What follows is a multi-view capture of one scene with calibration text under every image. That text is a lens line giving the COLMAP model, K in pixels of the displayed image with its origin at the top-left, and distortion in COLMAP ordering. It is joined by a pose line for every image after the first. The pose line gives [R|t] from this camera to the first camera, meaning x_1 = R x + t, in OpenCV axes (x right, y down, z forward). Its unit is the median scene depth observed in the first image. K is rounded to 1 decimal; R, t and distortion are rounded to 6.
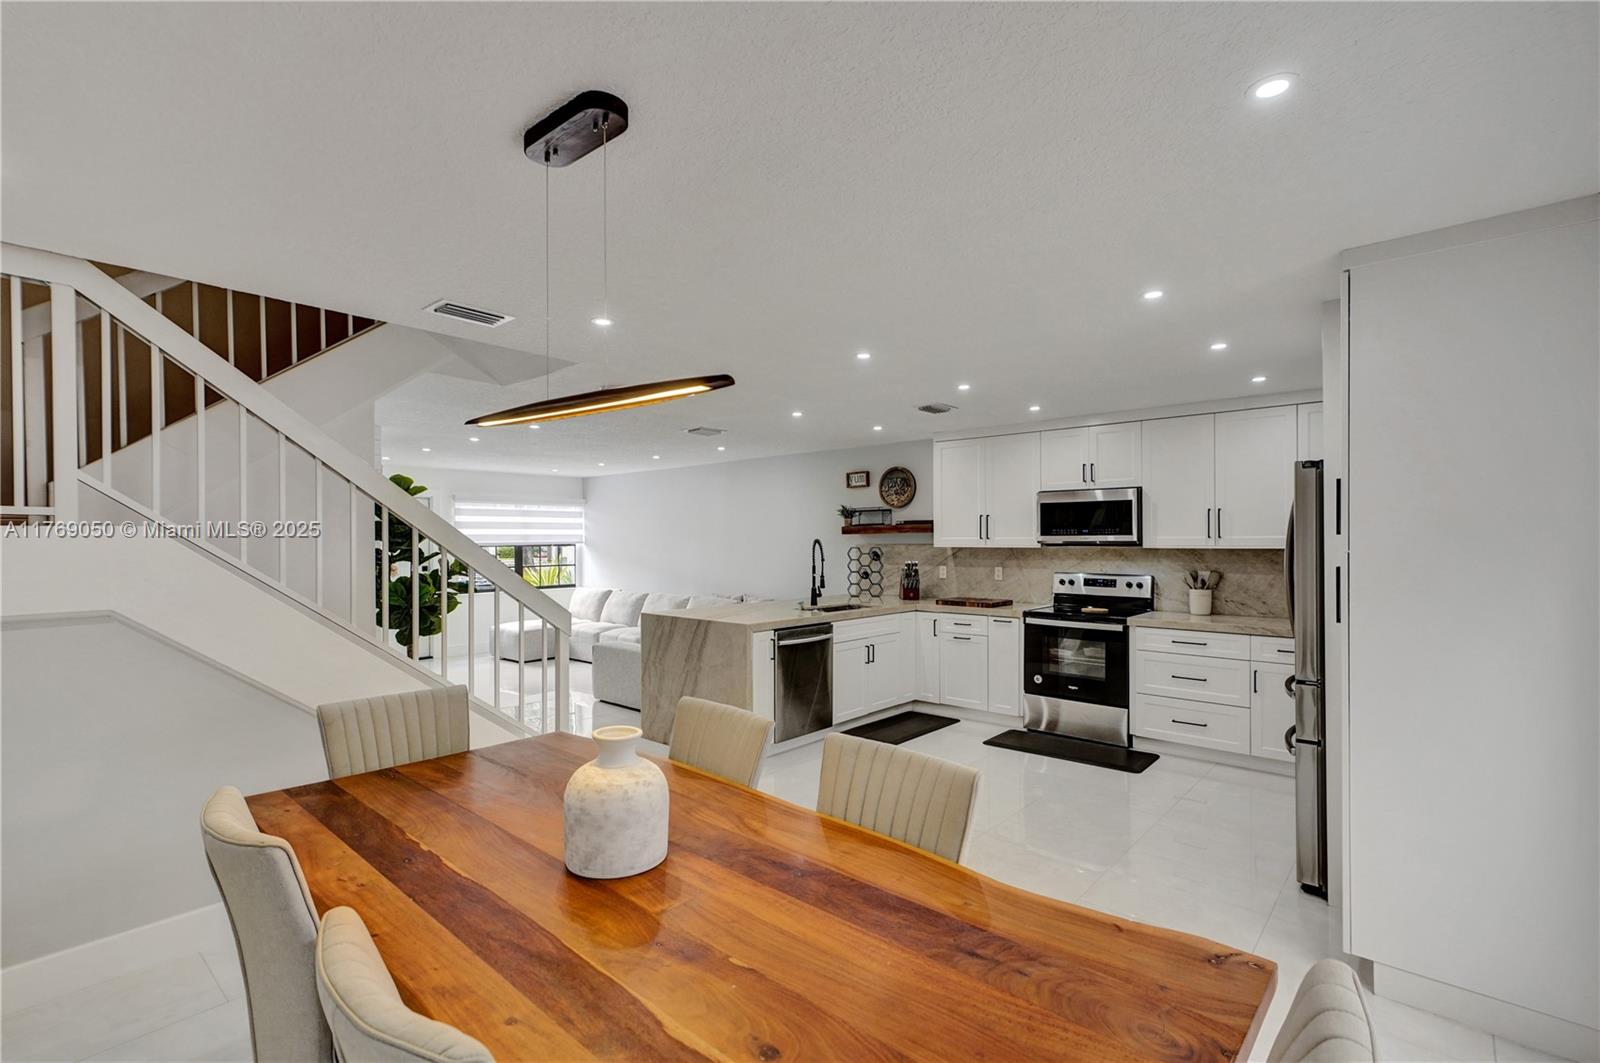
lens RADIAL K [[734.6, 0, 798.8], [0, 734.6, 498.9], [0, 0, 1]] dist [0.000570, 0.000726]
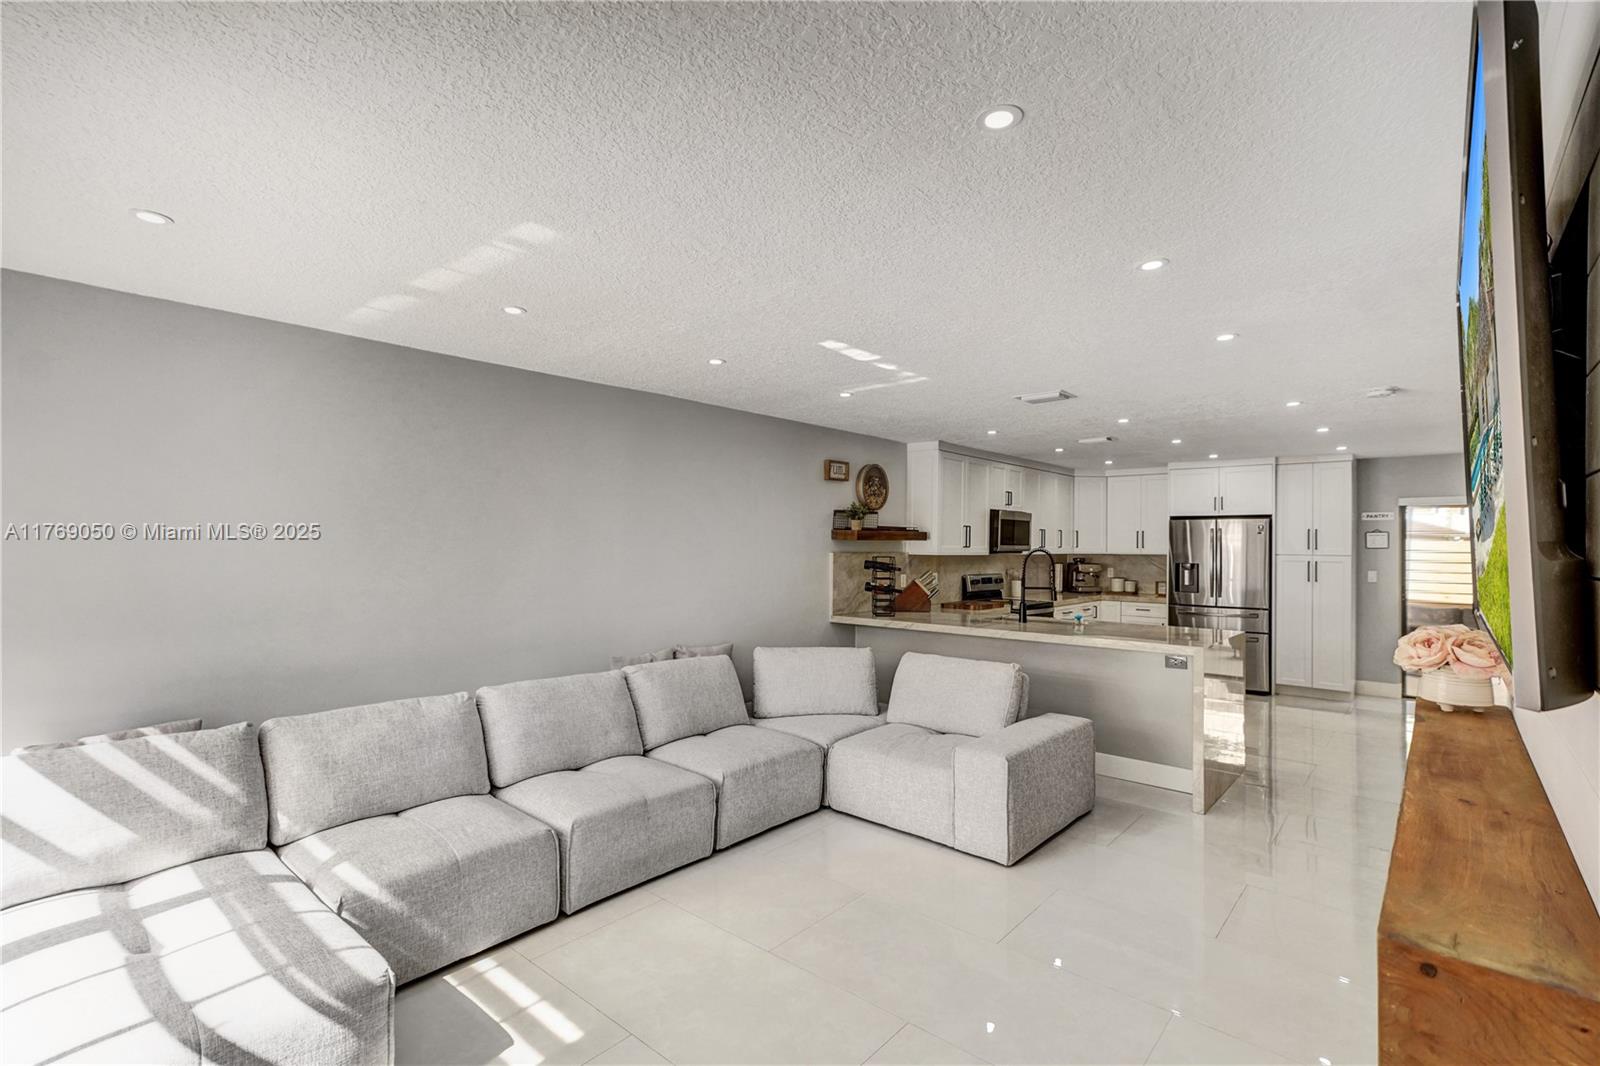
lens RADIAL K [[753.3, 0, 800.7], [0, 753.3, 547.8], [0, 0, 1]] dist [-0.000408, 0.000218]
pose [[-0.022405, -0.006942, 0.999725, -0.802778], [-0.062133, 0.998053, 0.005538, 0.059602], [-0.997816, -0.061992, -0.022792, 1.167914]]
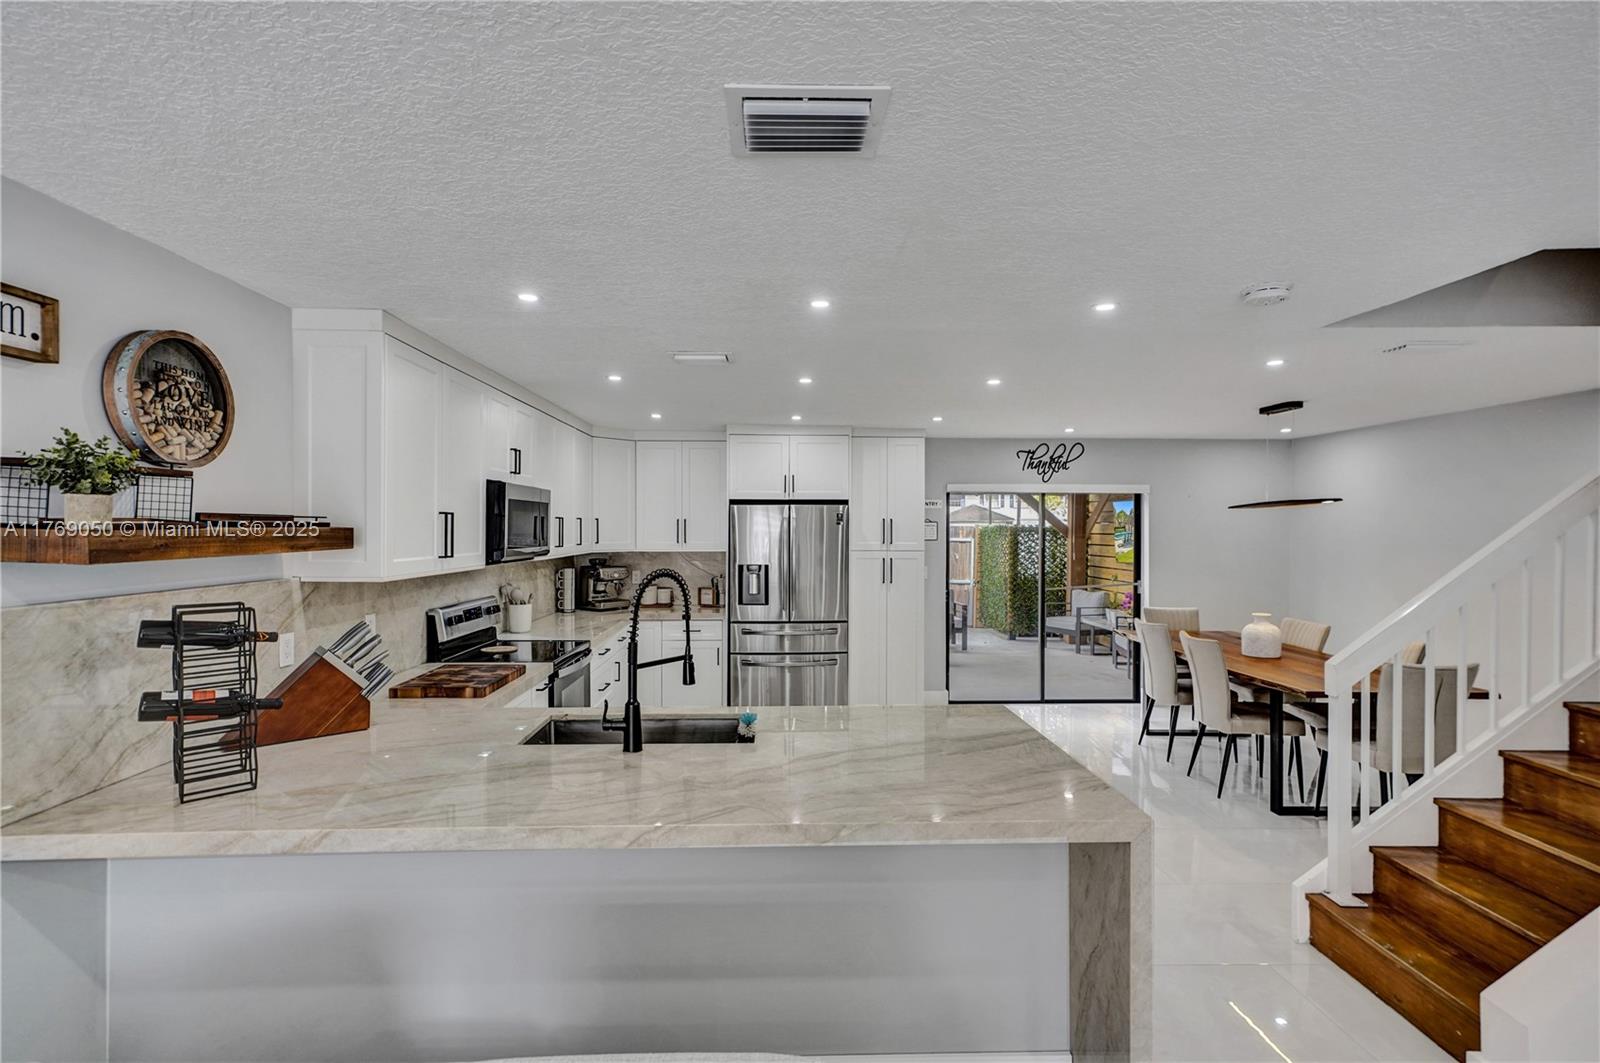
lens RADIAL K [[753.3, 0, 800.7], [0, 753.3, 546.3], [0, 0, 1]] dist [-0.000408, 0.000218]
pose [[-0.687940, -0.022681, 0.725413, -0.278595], [-0.044038, 0.998974, -0.010529, 0.037852], [-0.724430, -0.039189, -0.688233, 1.084922]]
